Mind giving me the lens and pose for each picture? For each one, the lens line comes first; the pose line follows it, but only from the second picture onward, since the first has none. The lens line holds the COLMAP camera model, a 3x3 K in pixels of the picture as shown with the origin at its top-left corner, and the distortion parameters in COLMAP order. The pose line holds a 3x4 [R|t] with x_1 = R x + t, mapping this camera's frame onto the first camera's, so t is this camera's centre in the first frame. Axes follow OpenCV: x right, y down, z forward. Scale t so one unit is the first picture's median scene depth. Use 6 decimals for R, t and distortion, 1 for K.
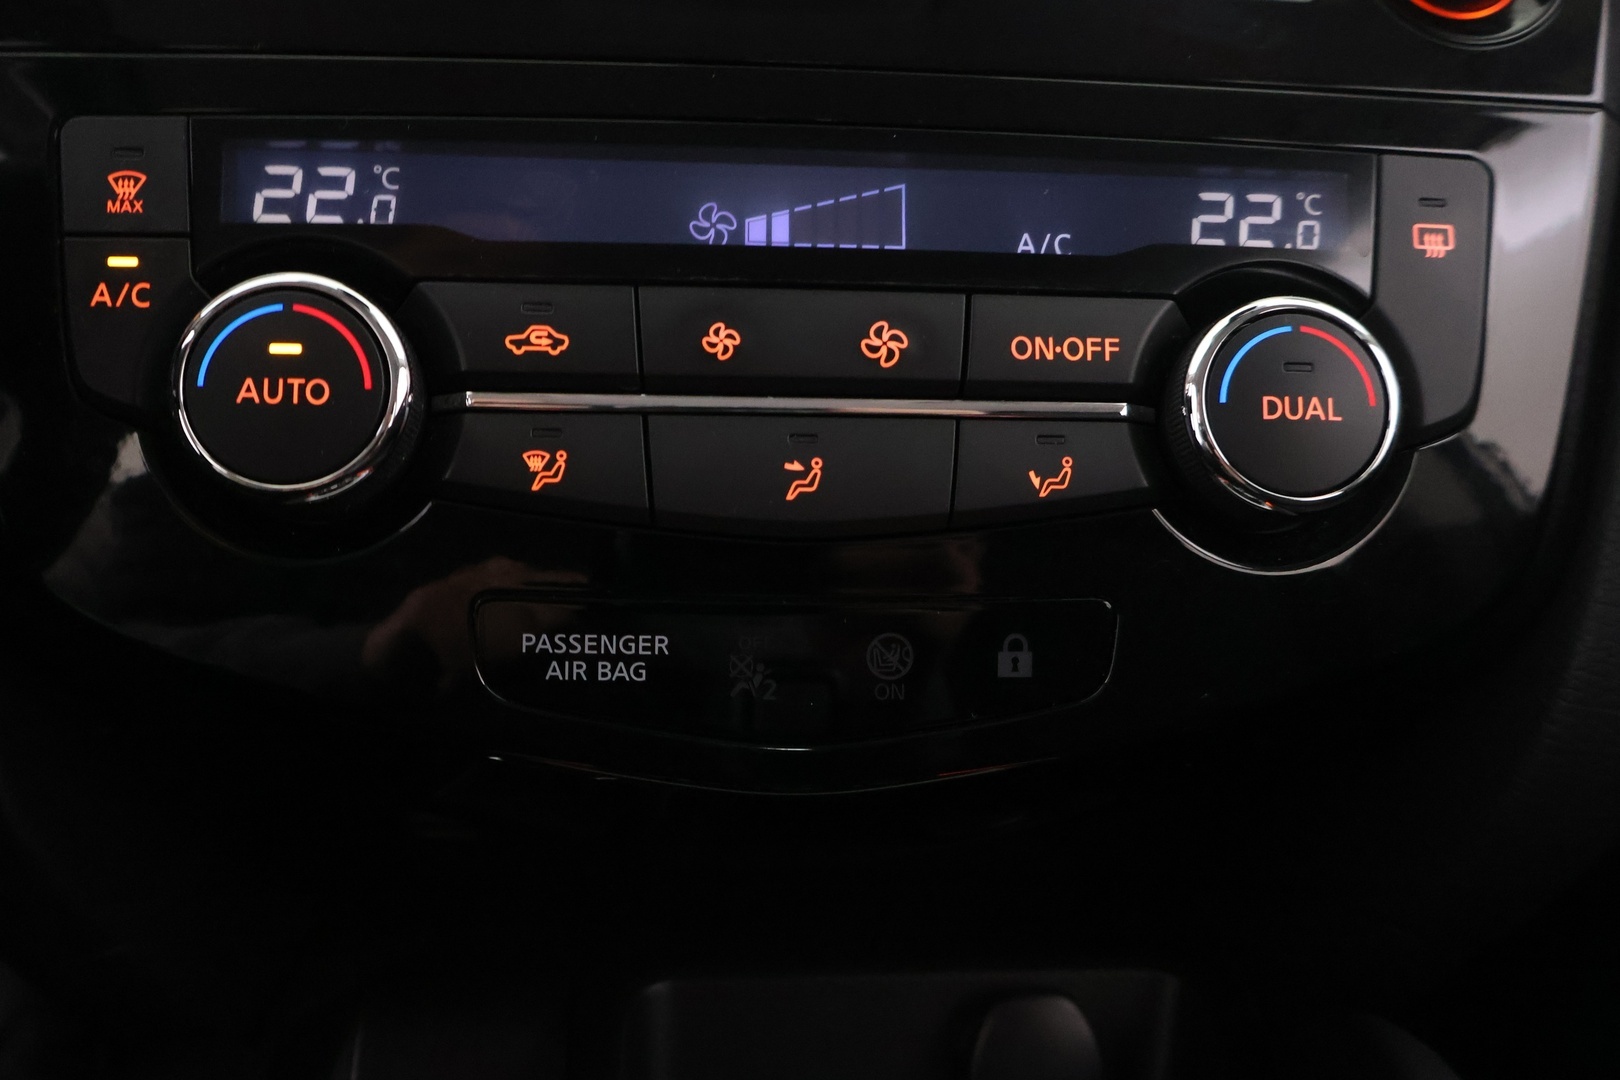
lens RADIAL K [[1365.1, 0, 813.7], [0, 1365.1, 539.8], [0, 0, 1]] dist [-0.017911, 0.012768]
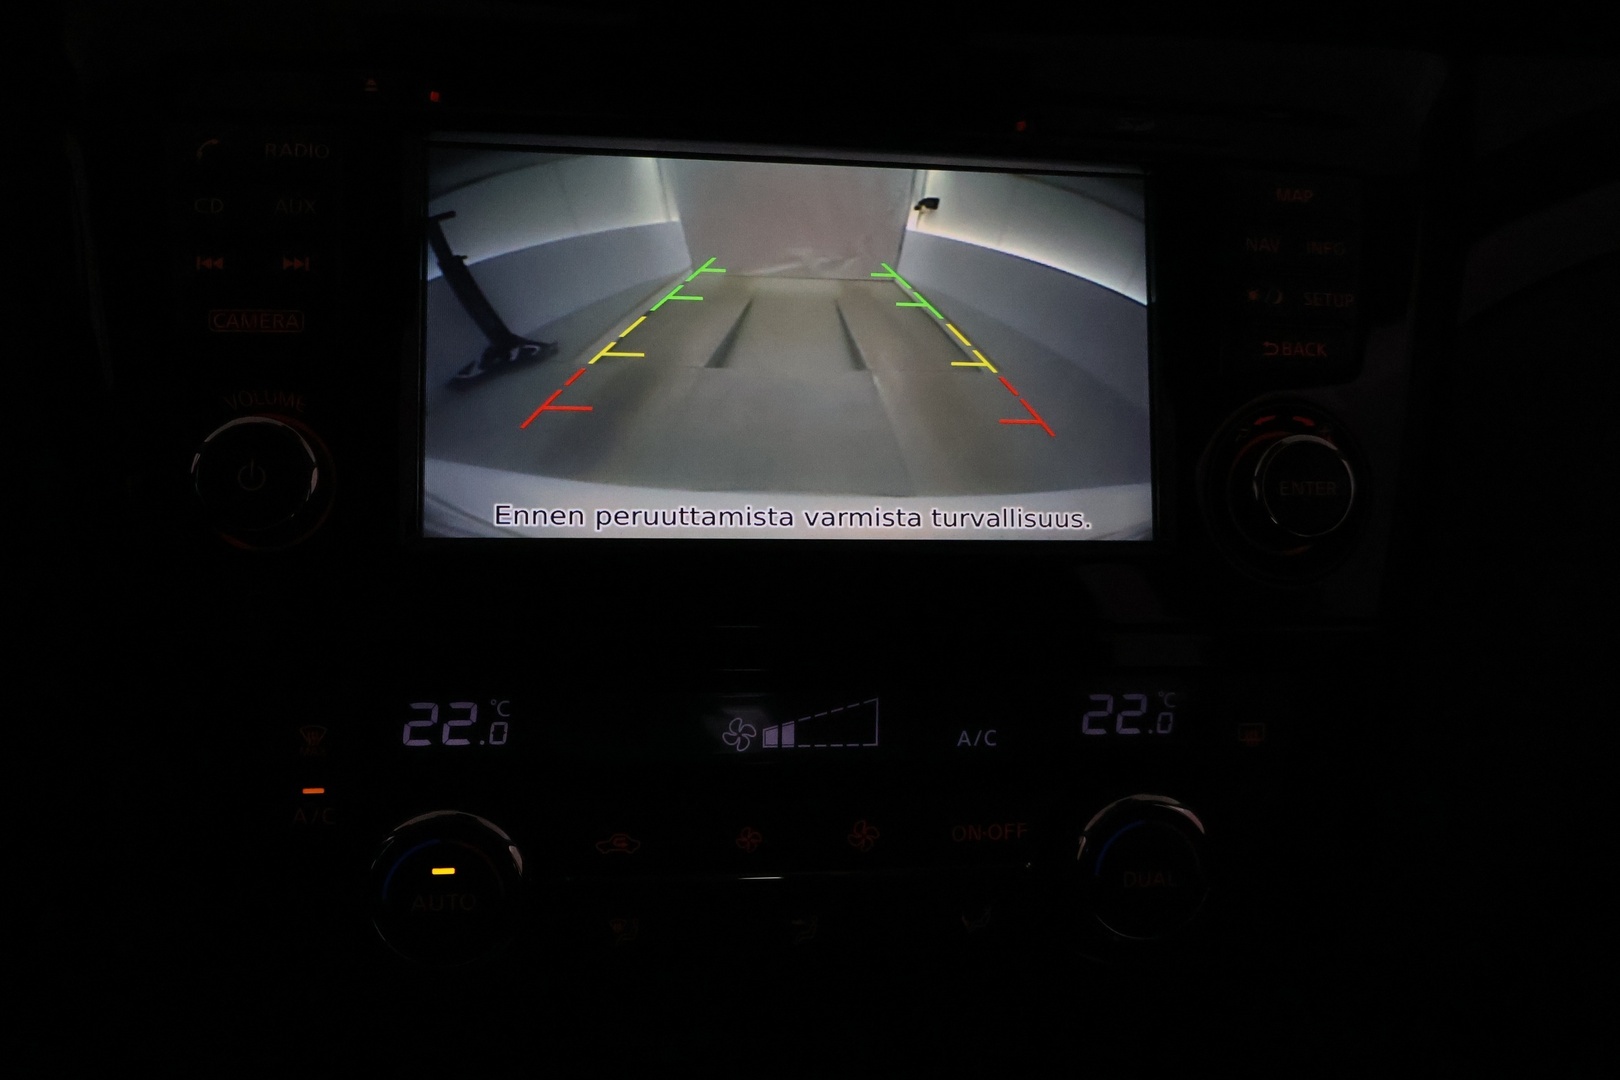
lens RADIAL K [[1365.1, 0, 815.1], [0, 1365.1, 533.0], [0, 0, 1]] dist [-0.017911, 0.012768]
pose [[0.997423, 0.008808, 0.071201, -0.100373], [-0.018895, 0.989648, 0.142264, -0.647278], [-0.069211, -0.143243, 0.987265, -0.343581]]
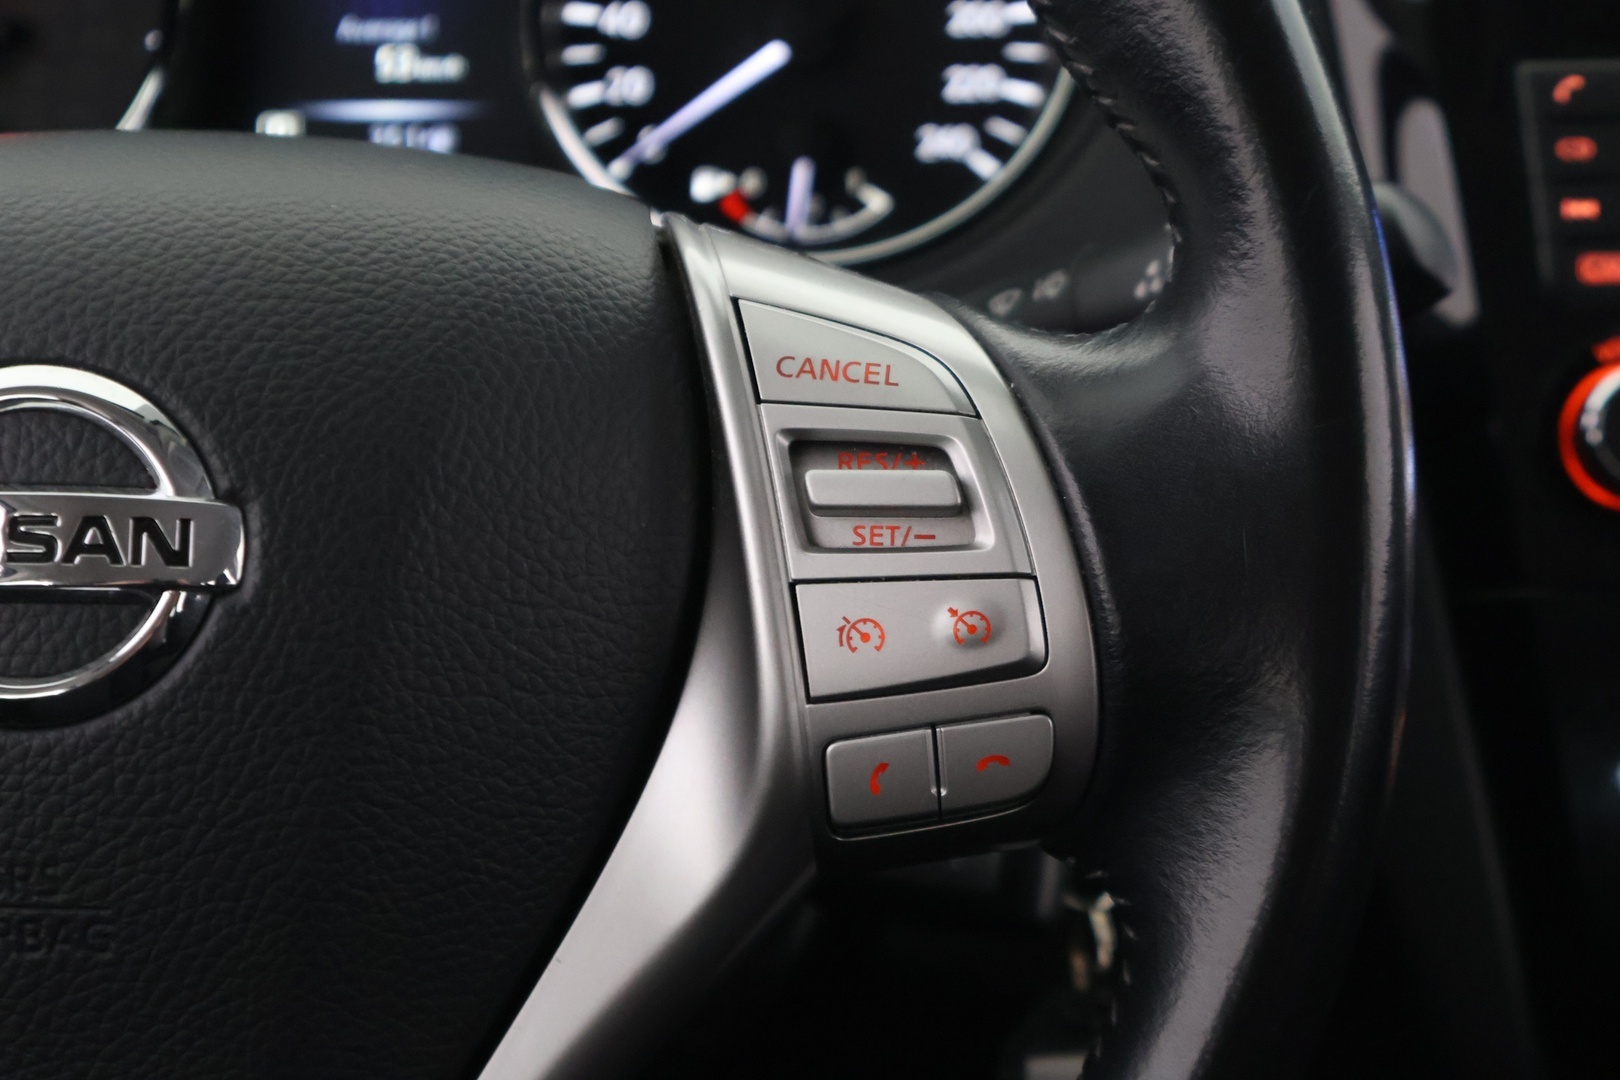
lens RADIAL K [[3314.3, 0, 807.6], [0, 3314.3, 533.8], [0, 0, 1]] dist [0.008356, 0.000000]
pose [[0.996436, 0.000545, -0.084345, -1.051613], [0.007675, 0.995245, 0.097104, -0.711442], [0.083997, -0.097406, 0.991694, -2.120772]]
